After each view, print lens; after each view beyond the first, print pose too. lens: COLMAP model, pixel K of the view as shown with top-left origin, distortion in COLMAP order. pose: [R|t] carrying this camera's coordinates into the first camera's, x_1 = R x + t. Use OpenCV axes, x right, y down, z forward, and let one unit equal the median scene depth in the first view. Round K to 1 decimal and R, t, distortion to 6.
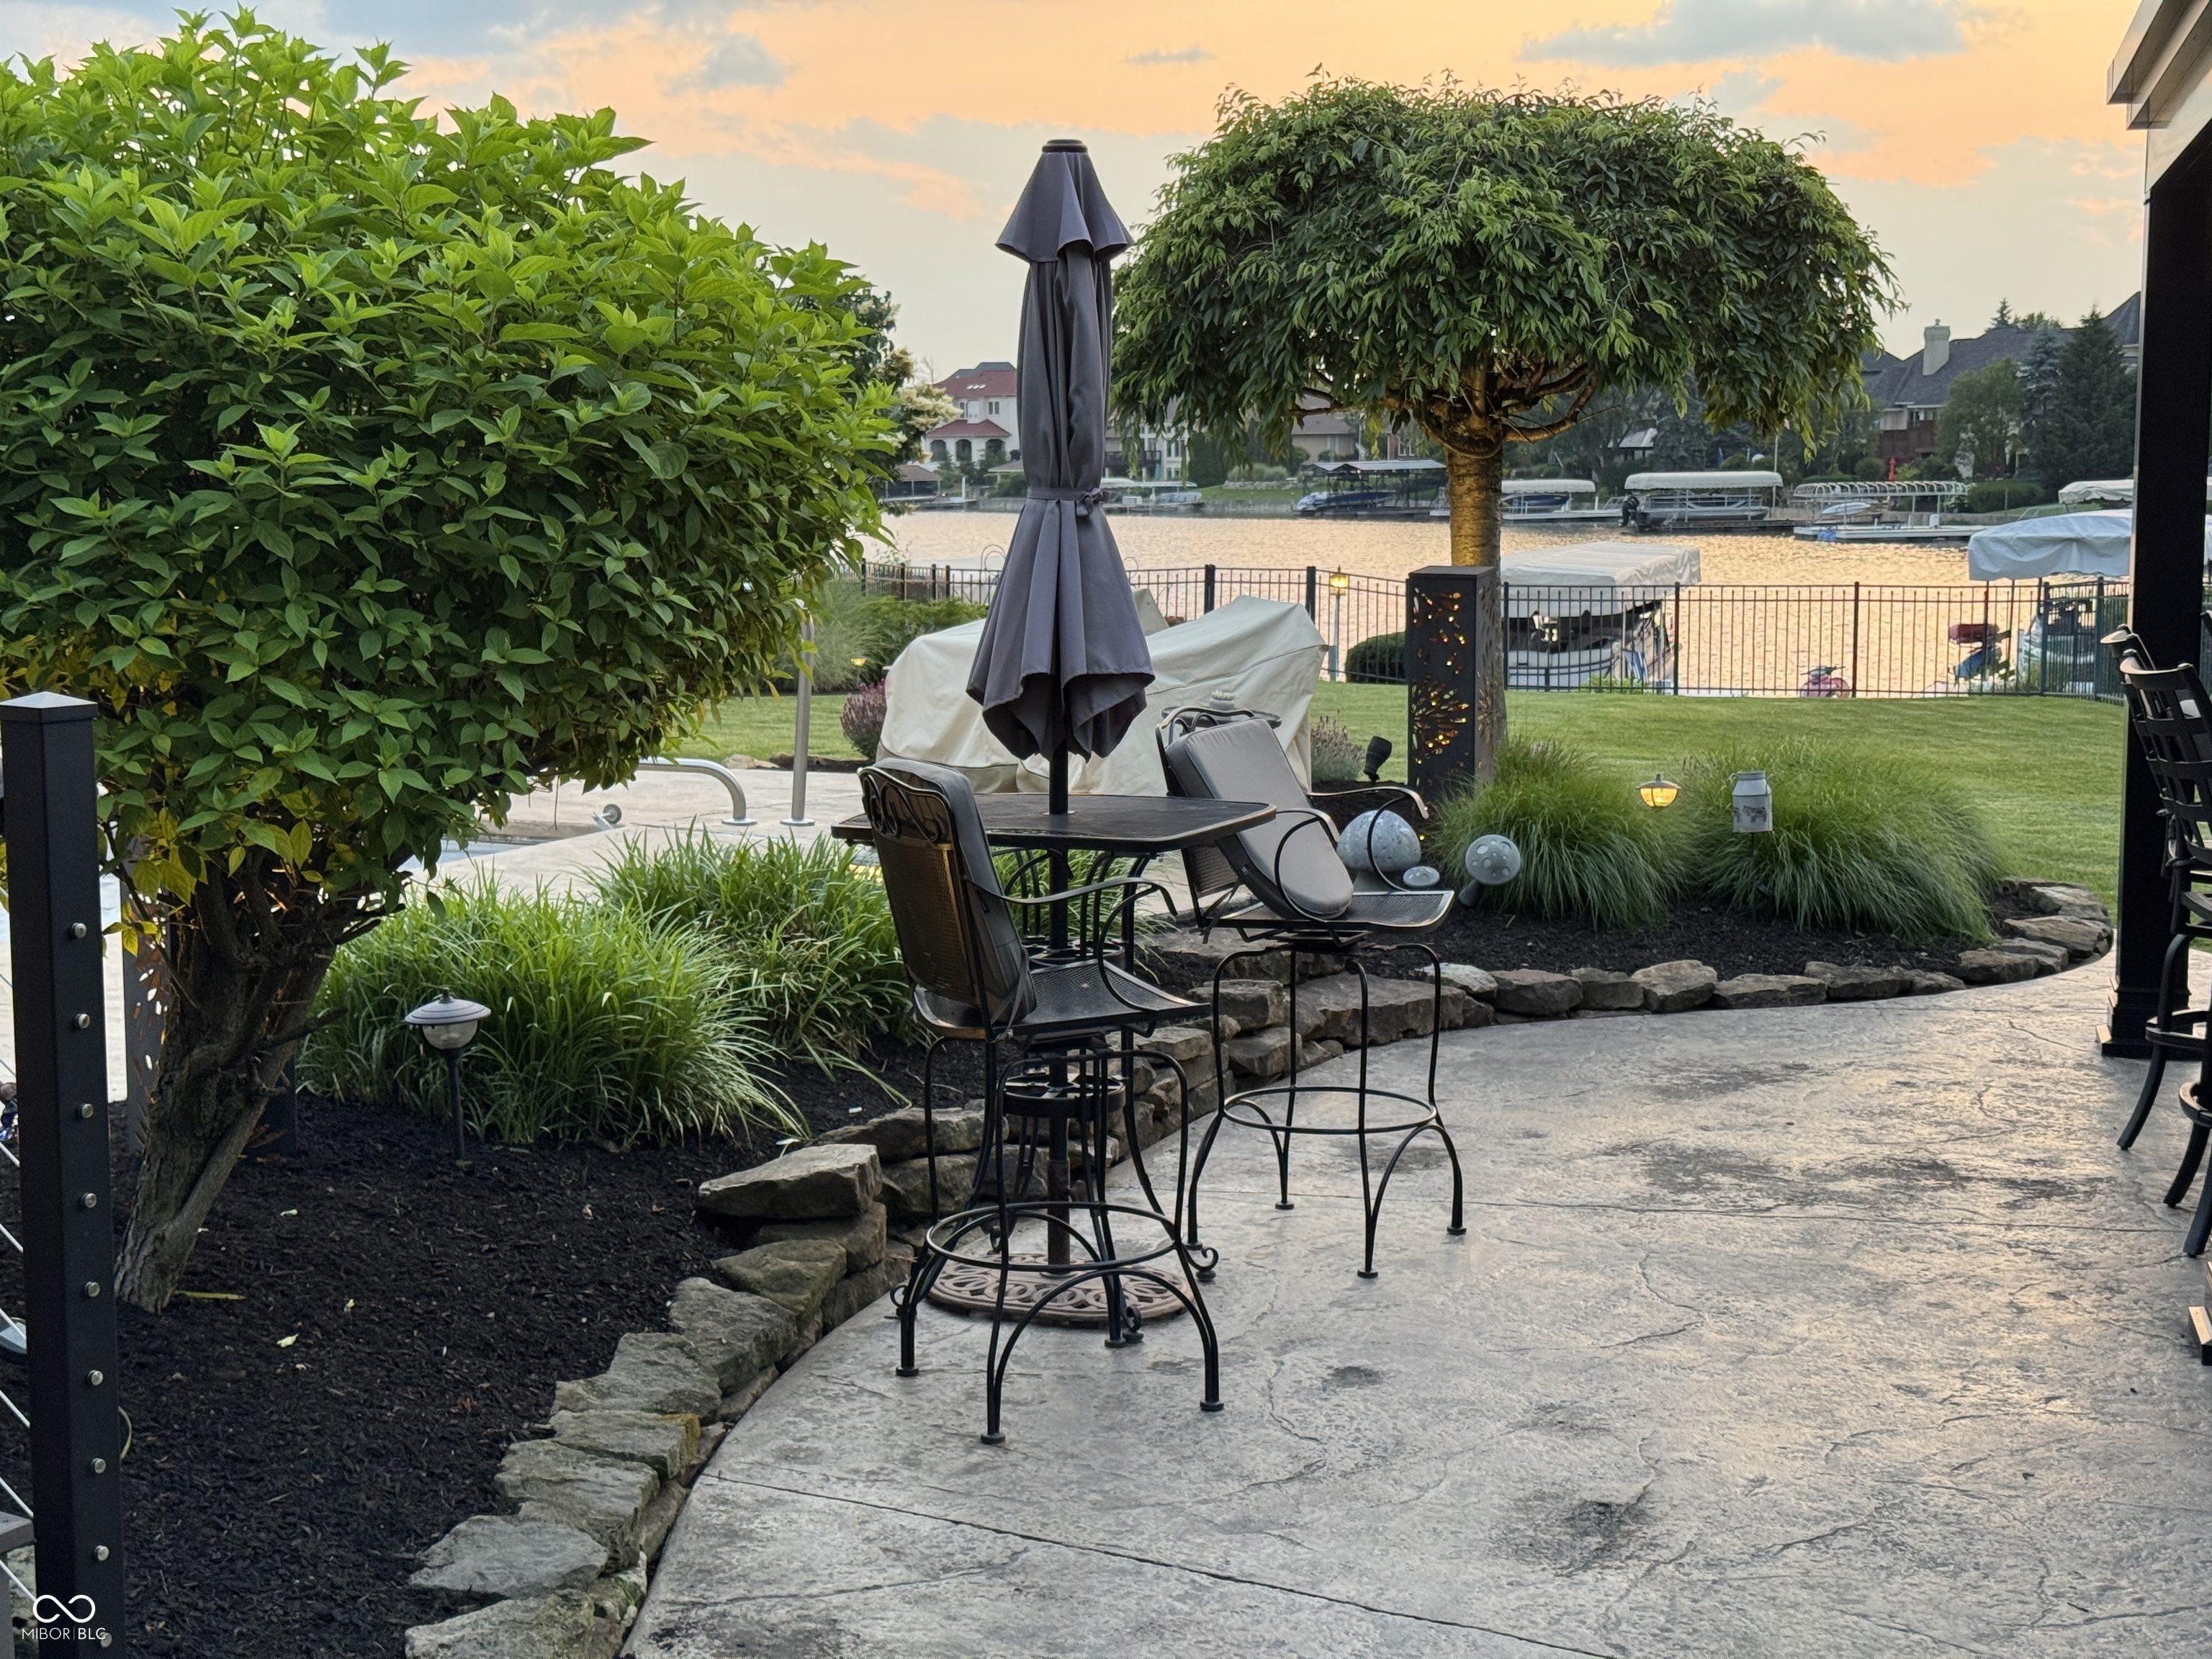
lens RADIAL K [[3080.3, 0, 1106.0], [0, 3080.3, 829.5], [0, 0, 1]] dist [0.122083, 0.062413]
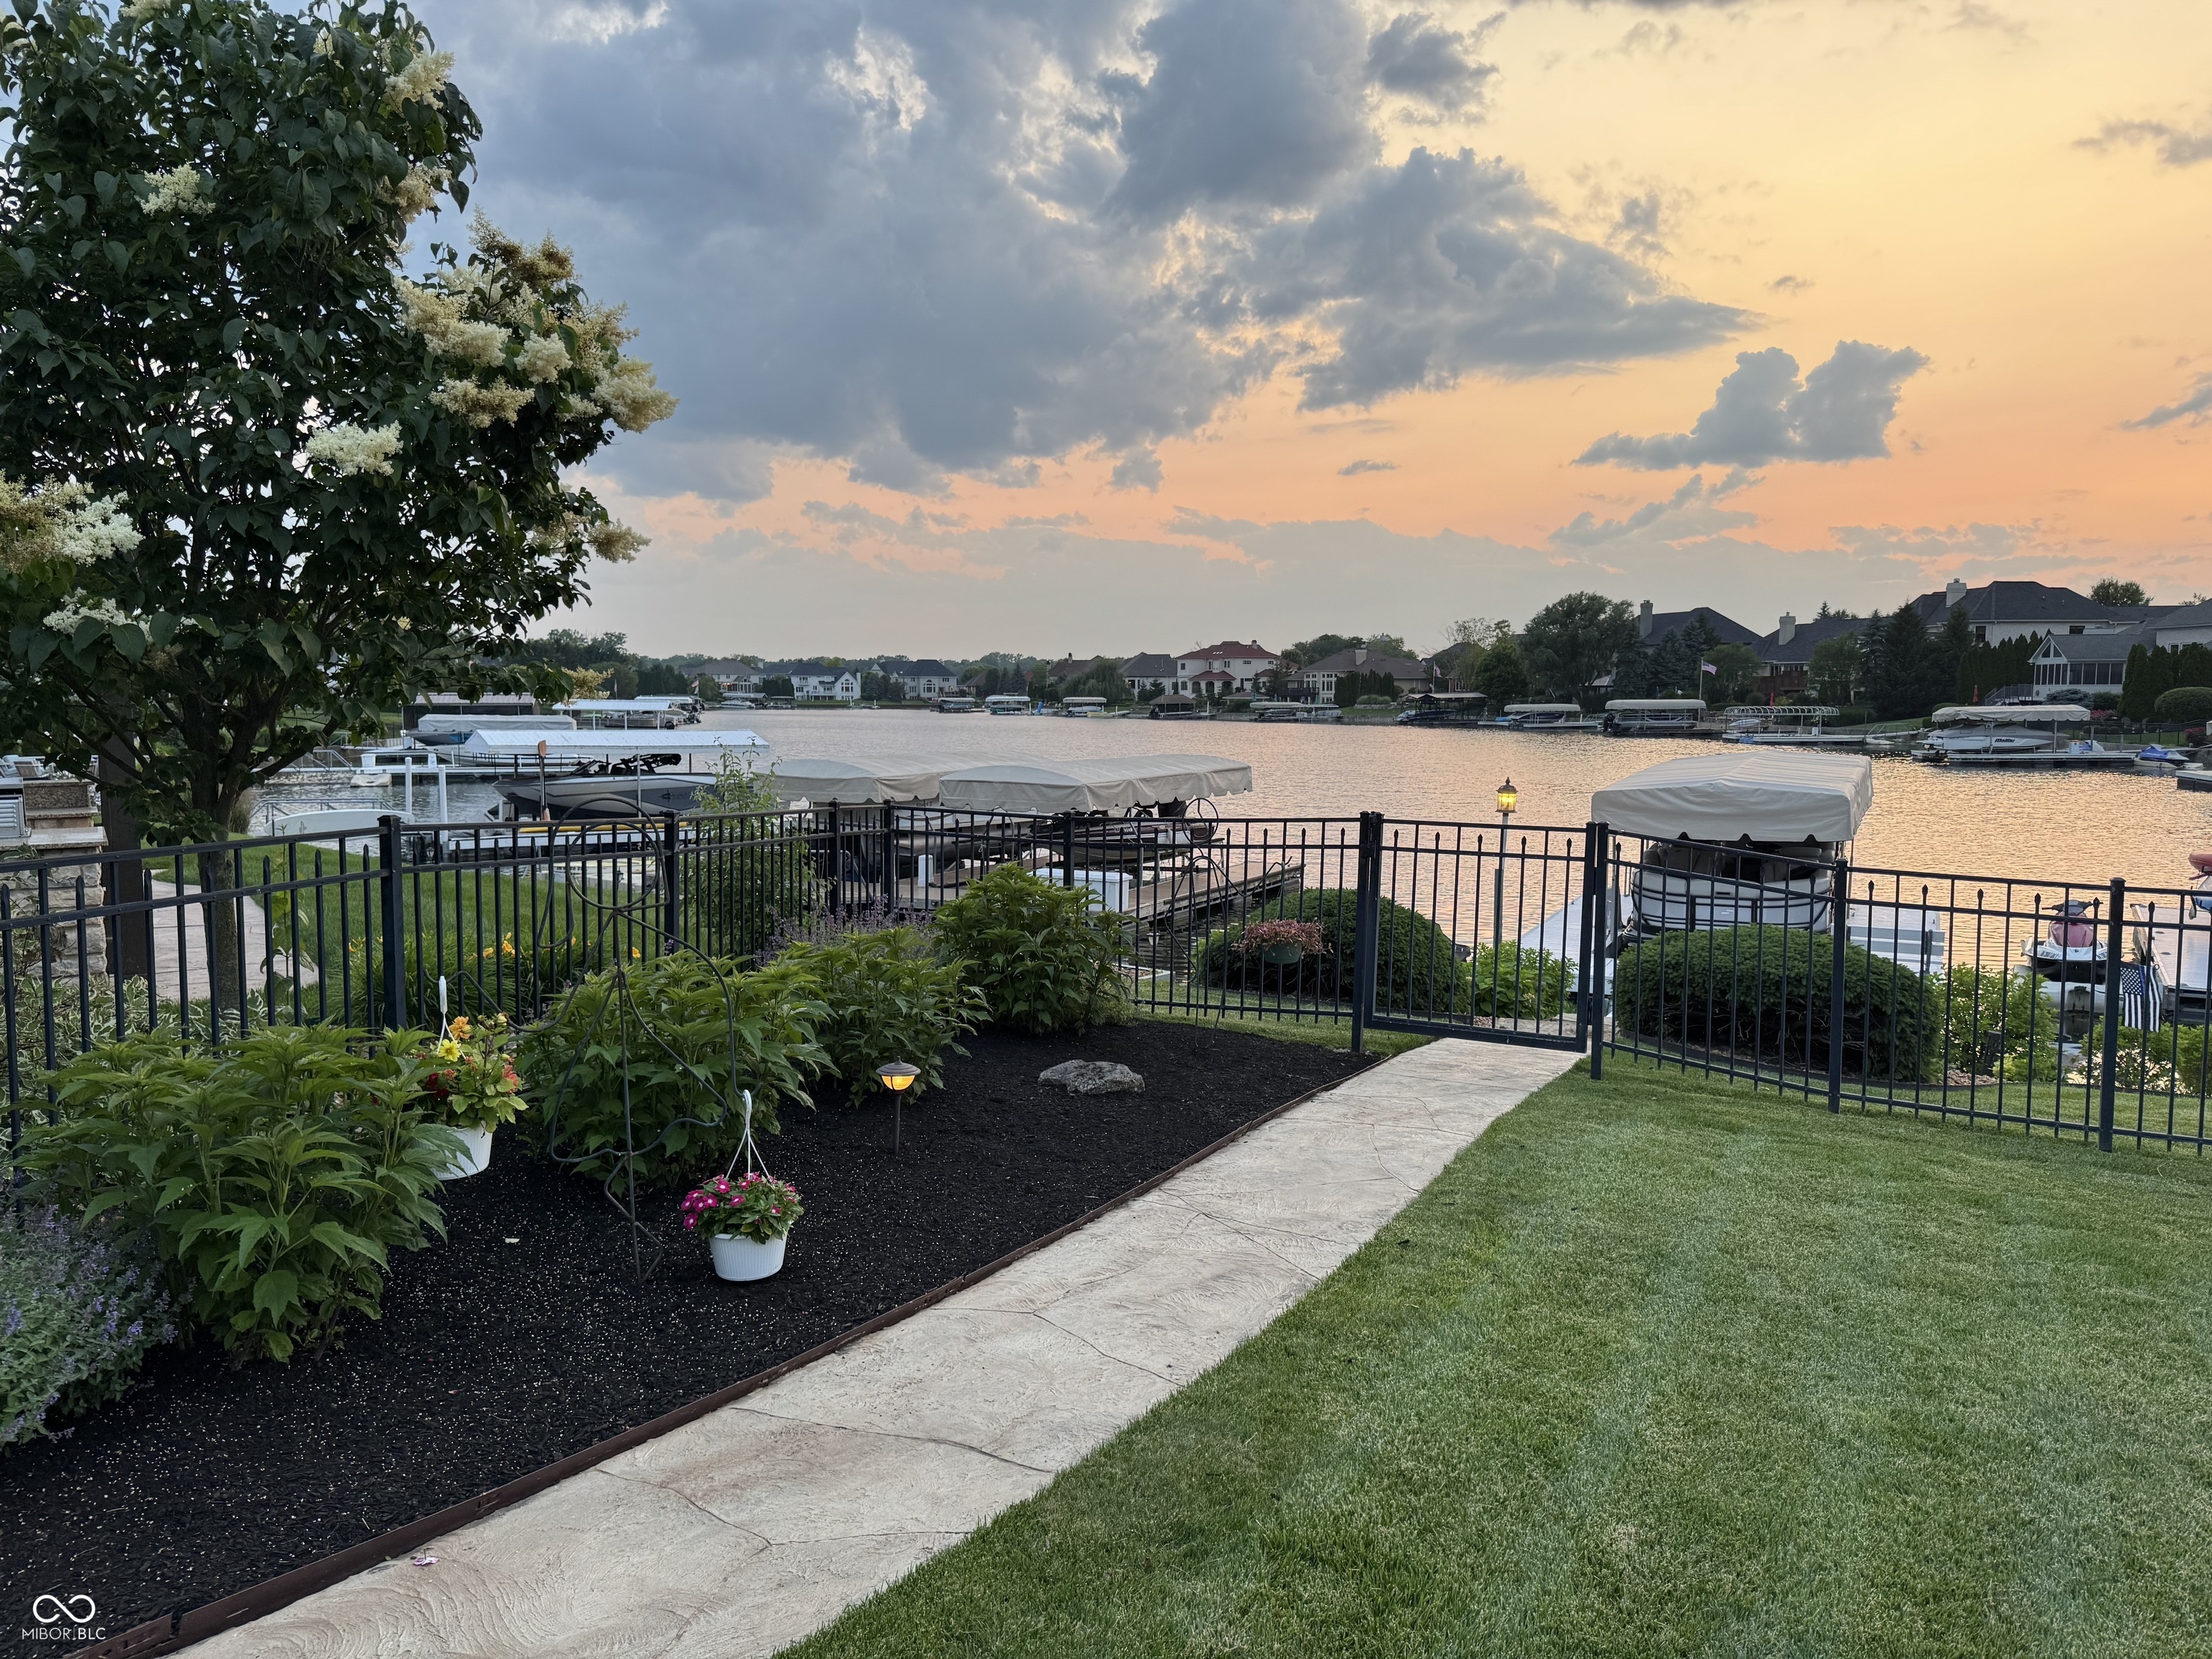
lens RADIAL K [[1470.2, 0, 1106.0], [0, 1470.2, 829.5], [0, 0, 1]] dist [-0.004479, -0.008642]
pose [[0.991933, 0.015717, -0.125788, 0.004914], [-0.019397, 0.999417, -0.028081, -0.017370], [0.125273, 0.030295, 0.991660, 0.175197]]
